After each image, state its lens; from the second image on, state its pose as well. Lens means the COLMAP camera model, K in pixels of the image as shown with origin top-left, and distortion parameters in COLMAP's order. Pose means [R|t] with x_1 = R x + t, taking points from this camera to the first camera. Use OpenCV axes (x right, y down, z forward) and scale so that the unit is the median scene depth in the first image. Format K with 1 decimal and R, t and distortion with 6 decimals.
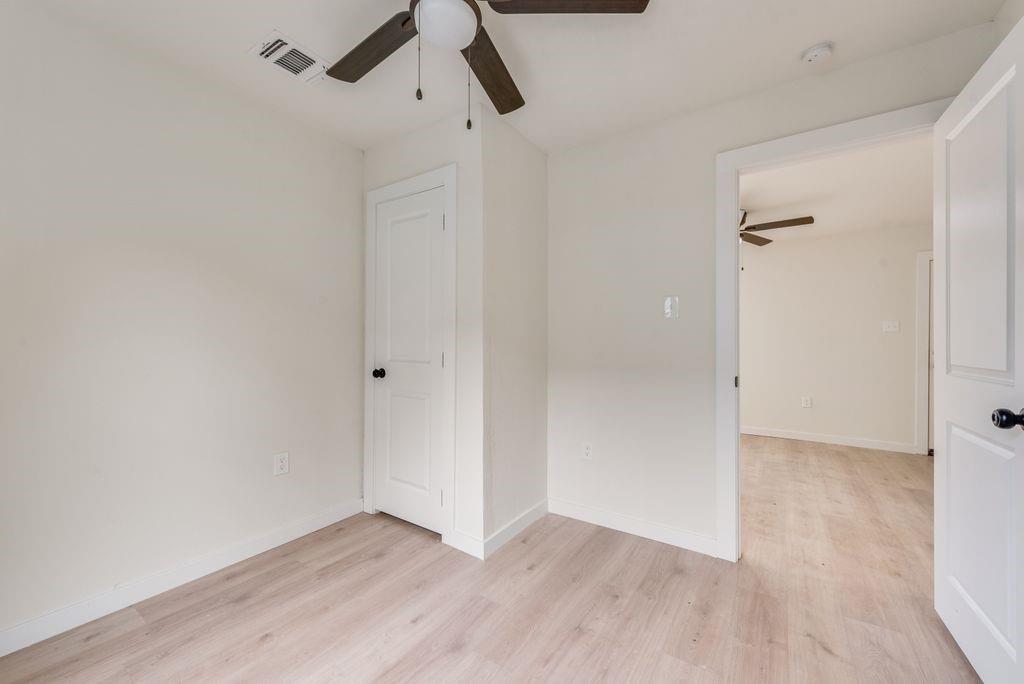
lens RADIAL K [[400.3, 0, 506.8], [0, 400.3, 344.0], [0, 0, 1]] dist [0.015625, -0.007879]
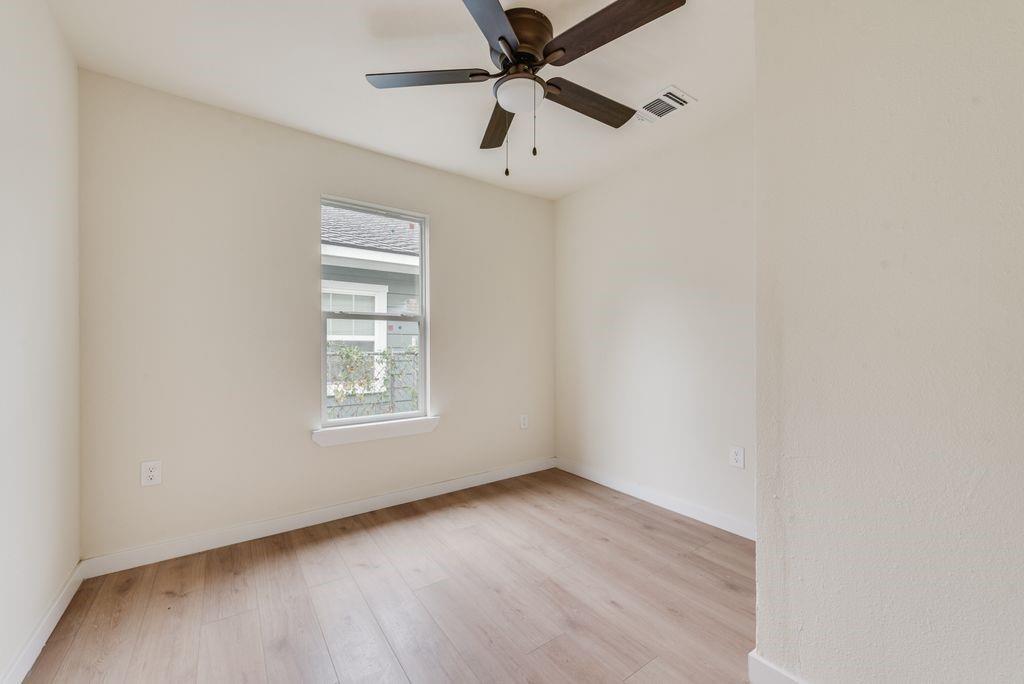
lens RADIAL K [[400.3, 0, 506.8], [0, 400.3, 344.0], [0, 0, 1]] dist [0.015625, -0.007879]
pose [[-0.354064, -0.009682, -0.935171, 0.824279], [0.000369, 0.999945, -0.010493, 0.021362], [0.935221, -0.004060, -0.354041, 1.068174]]
